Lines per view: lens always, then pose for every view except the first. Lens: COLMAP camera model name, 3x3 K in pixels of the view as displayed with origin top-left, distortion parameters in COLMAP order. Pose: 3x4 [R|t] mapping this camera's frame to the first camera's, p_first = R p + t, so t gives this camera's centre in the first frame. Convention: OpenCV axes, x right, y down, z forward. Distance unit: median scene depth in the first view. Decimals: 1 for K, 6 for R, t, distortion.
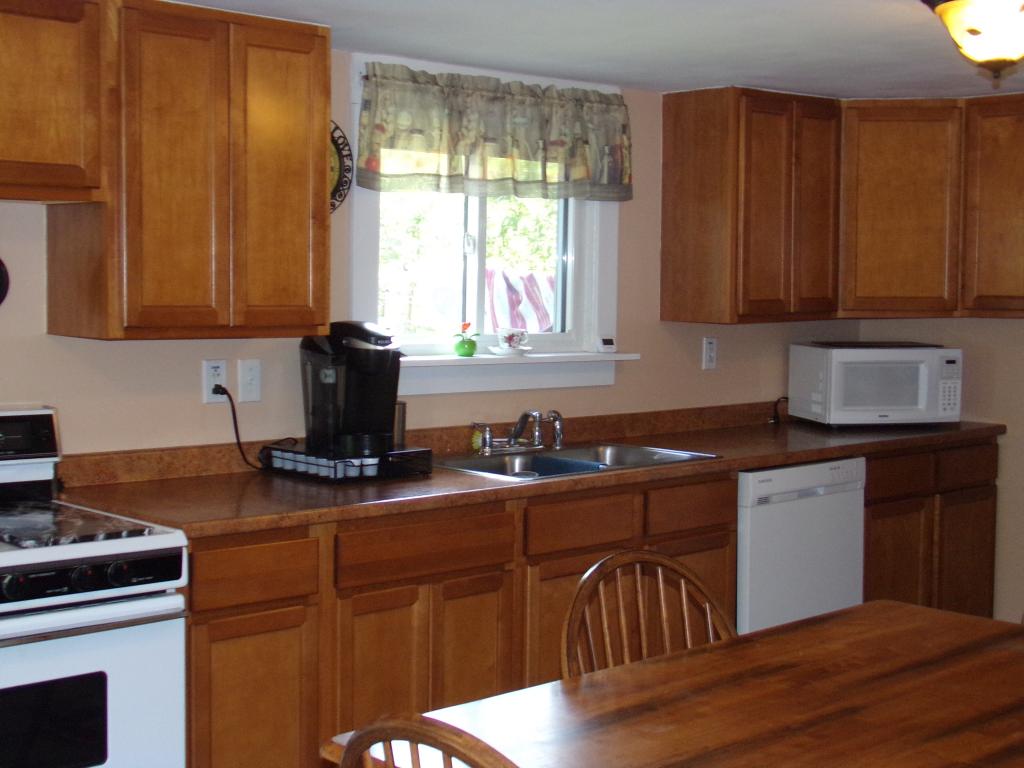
lens RADIAL K [[1560.2, 0, 512.0], [0, 1560.2, 384.0], [0, 0, 1]] dist [0.029394, 0.084146]
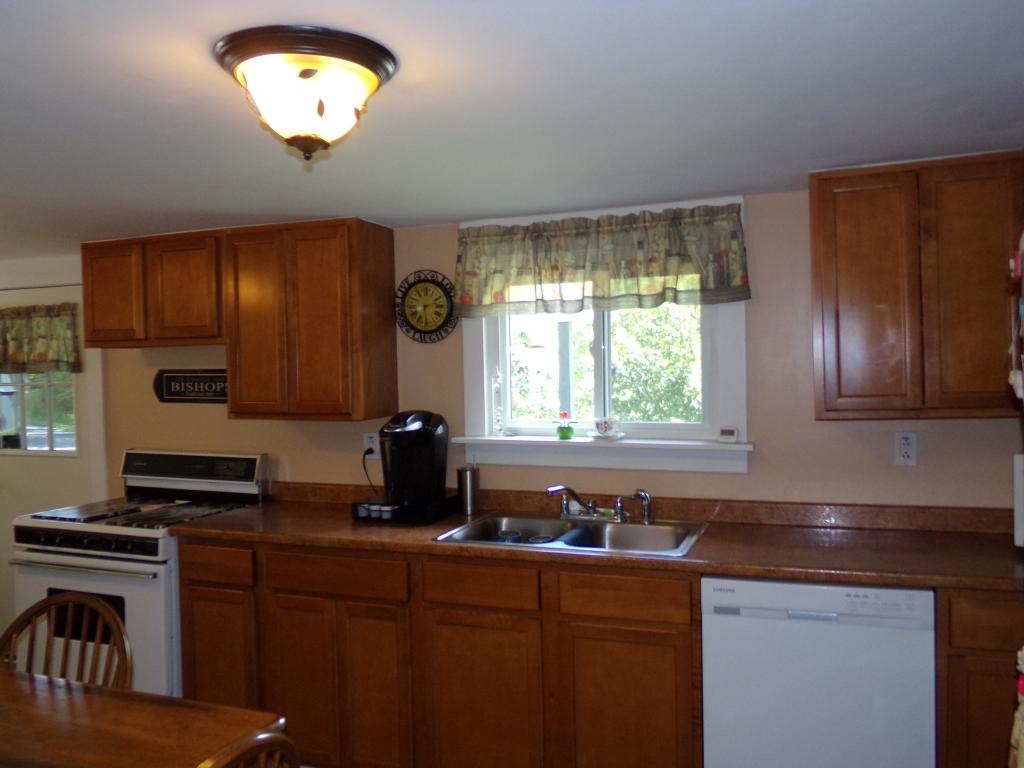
lens RADIAL K [[846.2, 0, 512.0], [0, 846.2, 384.0], [0, 0, 1]] dist [0.007041, -0.016743]
pose [[0.404378, -0.002831, -0.914588, 0.585631], [-0.037206, 0.999116, -0.019543, -0.047612], [0.913835, 0.041931, 0.403915, 0.681671]]
